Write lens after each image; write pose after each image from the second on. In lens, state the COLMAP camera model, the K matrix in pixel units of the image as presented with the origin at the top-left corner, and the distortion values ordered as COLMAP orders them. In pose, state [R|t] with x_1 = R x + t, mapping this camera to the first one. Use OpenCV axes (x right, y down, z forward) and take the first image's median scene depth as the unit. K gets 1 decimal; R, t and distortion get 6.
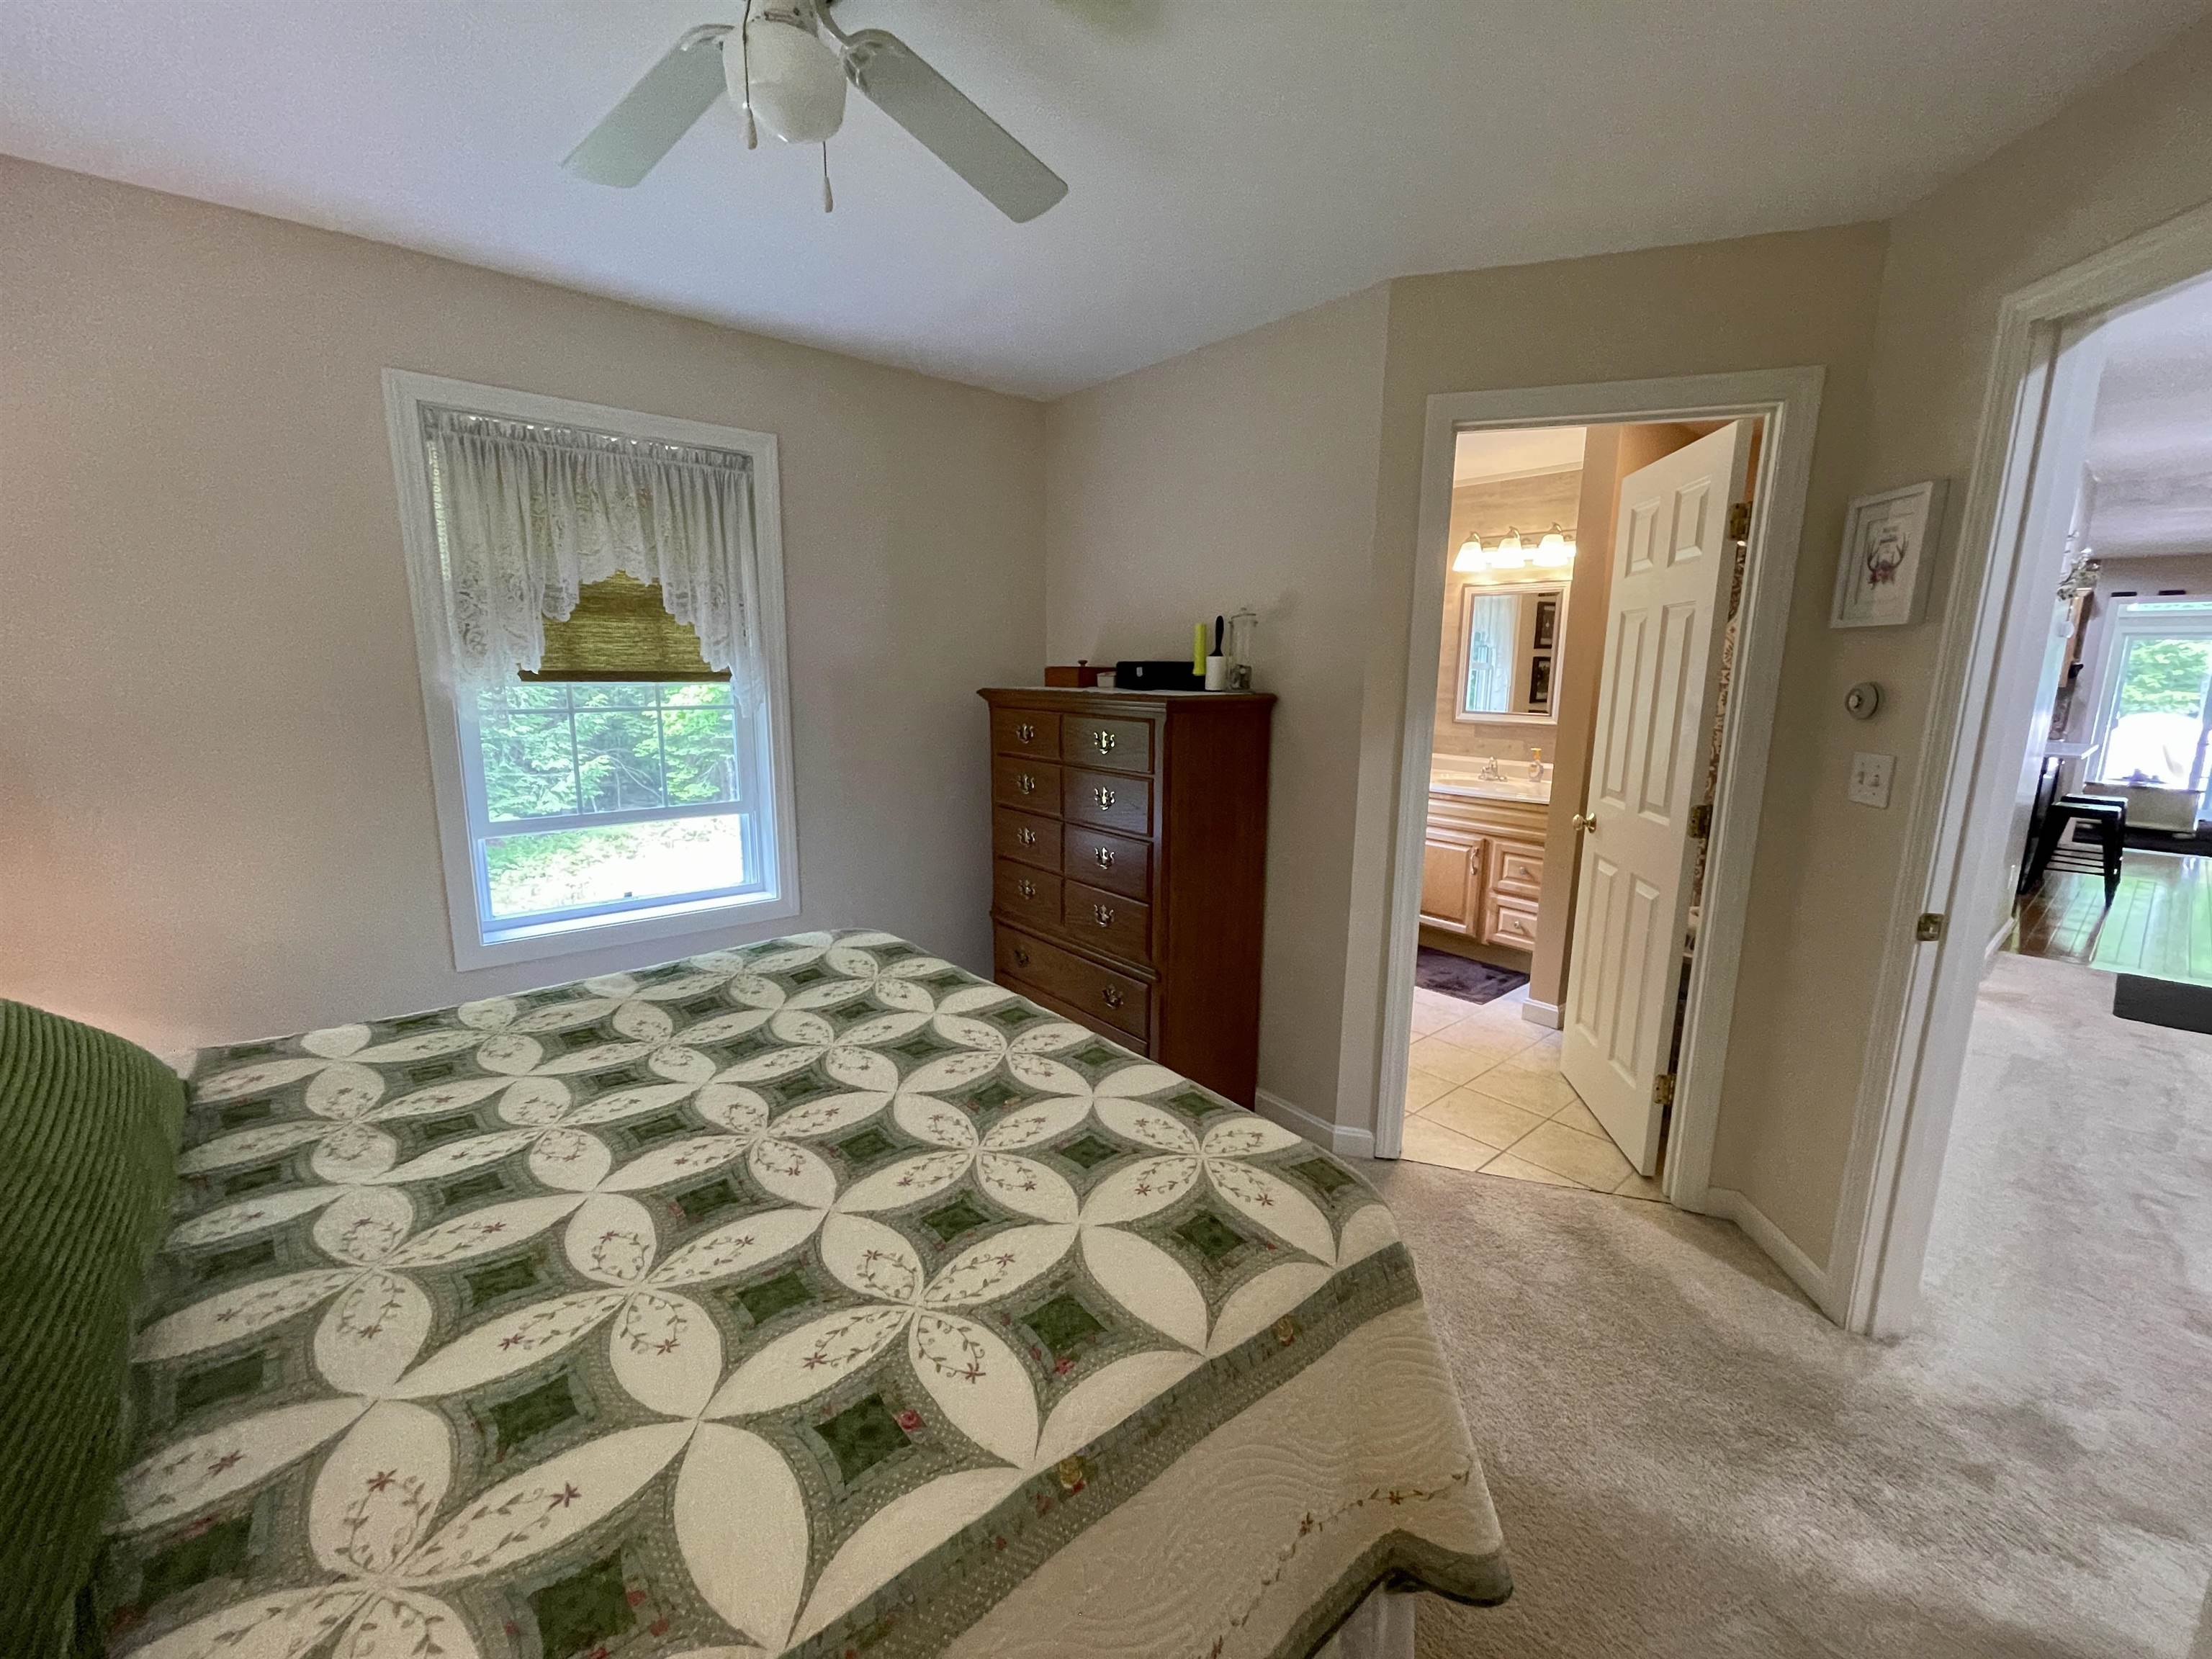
lens RADIAL K [[901.0, 0, 1099.7], [0, 901.0, 831.6], [0, 0, 1]] dist [-0.007989, 0.001635]
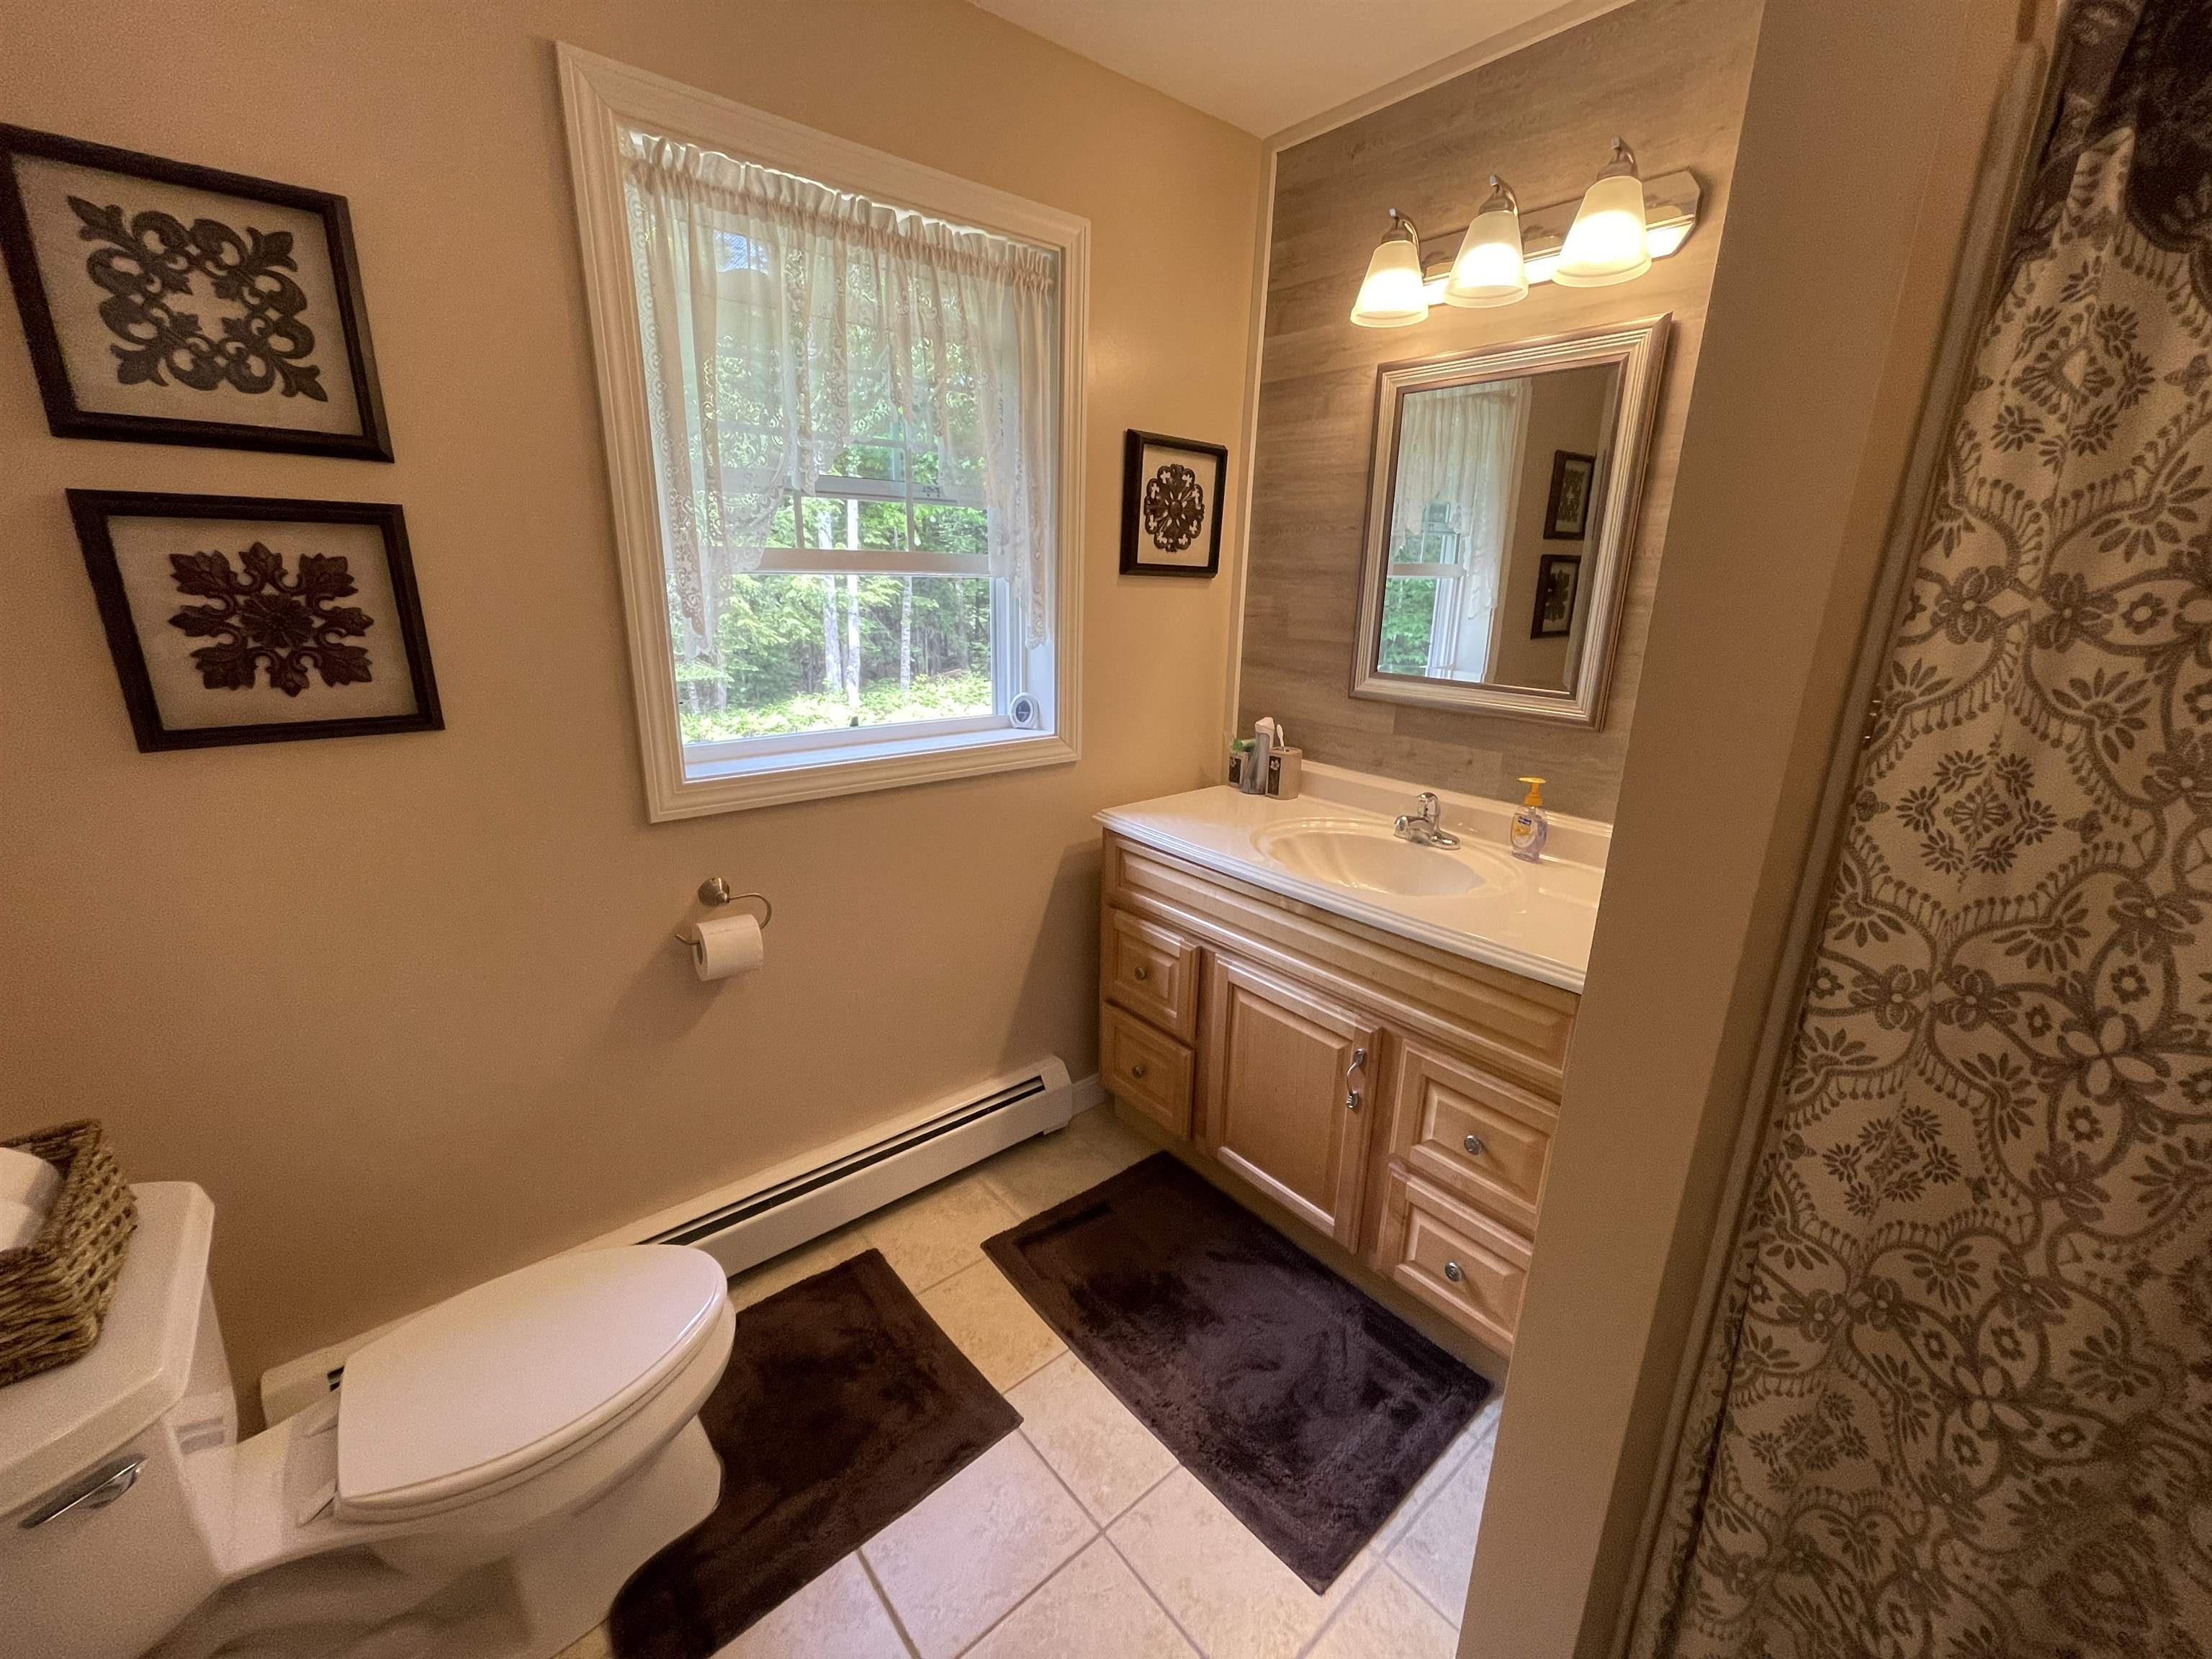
lens RADIAL K [[901.0, 0, 1111.9], [0, 901.0, 823.3], [0, 0, 1]] dist [-0.007989, 0.001635]
pose [[0.999894, 0.011267, 0.009215, 0.297119], [-0.012084, 0.995486, 0.094135, -0.109377], [-0.008113, -0.094237, 0.995517, 0.605013]]
